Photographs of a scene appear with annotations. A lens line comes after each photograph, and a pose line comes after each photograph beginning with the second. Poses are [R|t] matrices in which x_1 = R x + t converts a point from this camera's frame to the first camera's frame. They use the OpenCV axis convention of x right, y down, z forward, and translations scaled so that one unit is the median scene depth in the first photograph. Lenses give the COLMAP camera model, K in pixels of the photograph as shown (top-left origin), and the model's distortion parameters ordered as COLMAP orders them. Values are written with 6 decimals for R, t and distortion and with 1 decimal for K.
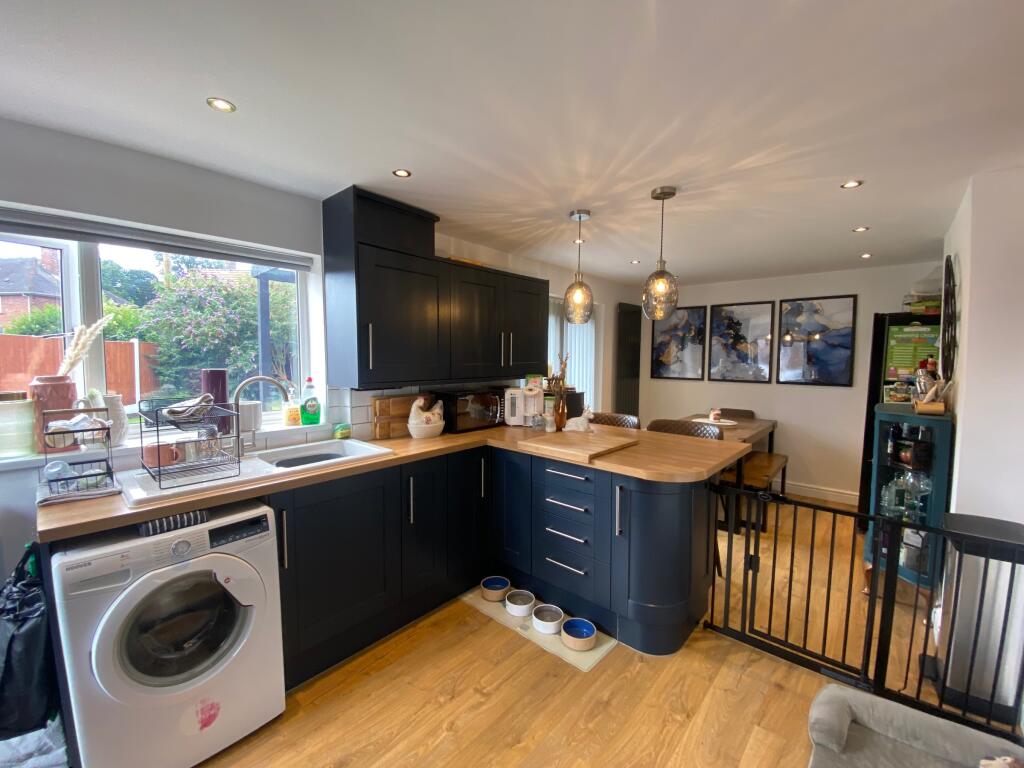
lens RADIAL K [[410.9, 0, 512.0], [0, 410.9, 384.0], [0, 0, 1]] dist [0.001338, -0.012206]
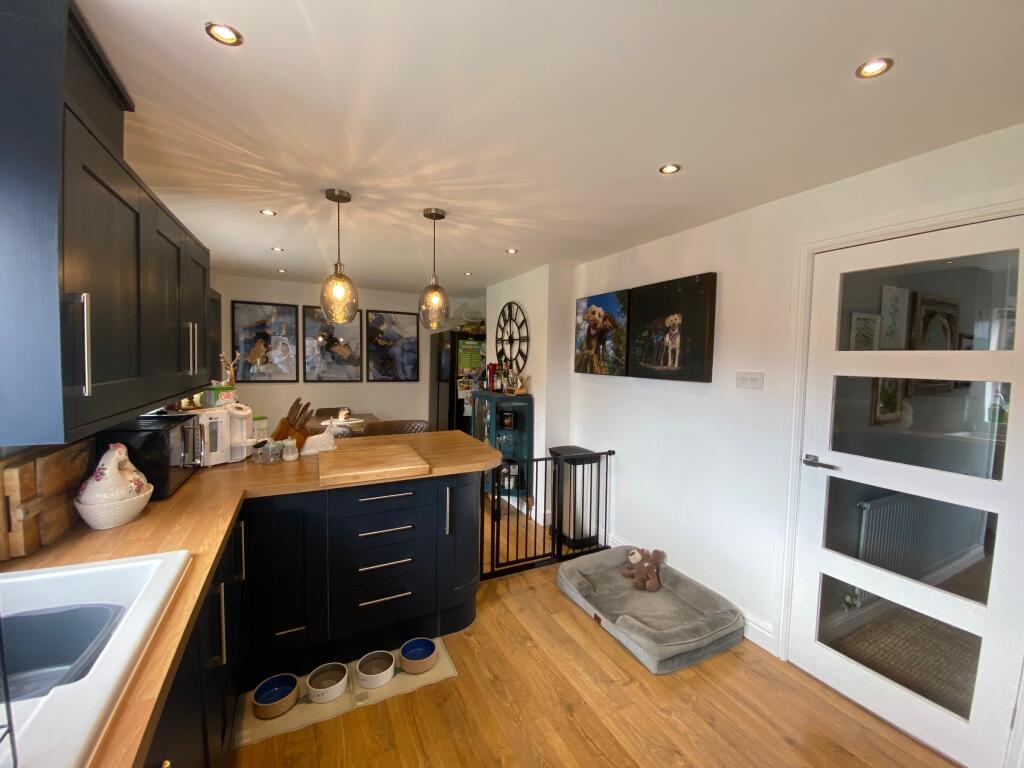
lens RADIAL K [[410.9, 0, 512.0], [0, 410.9, 384.0], [0, 0, 1]] dist [0.001338, -0.012206]
pose [[0.359231, -0.051964, 0.931801, -0.425680], [0.043856, 0.998286, 0.038764, -0.032827], [-0.932218, 0.026940, 0.360894, 0.302123]]
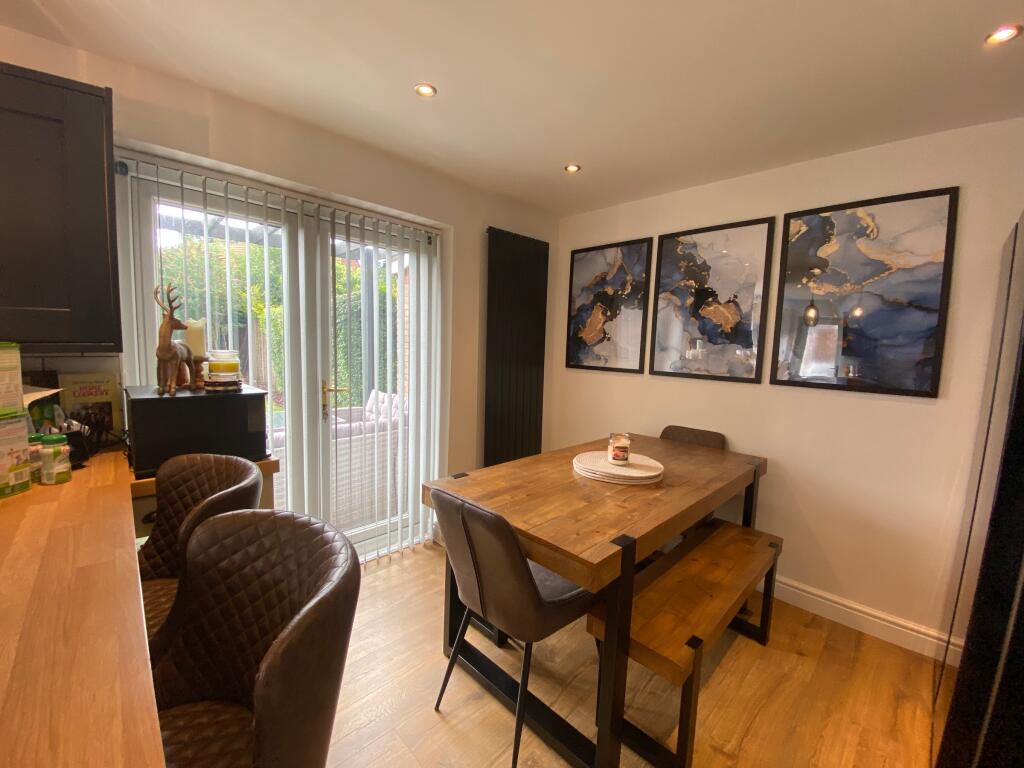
lens RADIAL K [[416.4, 0, 509.8], [0, 416.4, 380.9], [0, 0, 1]] dist [0.024487, -0.023755]
pose [[0.997480, 0.036508, -0.060841, 0.533802], [-0.035380, 0.999183, 0.019510, -0.005718], [0.061504, -0.017309, 0.997957, 0.702518]]
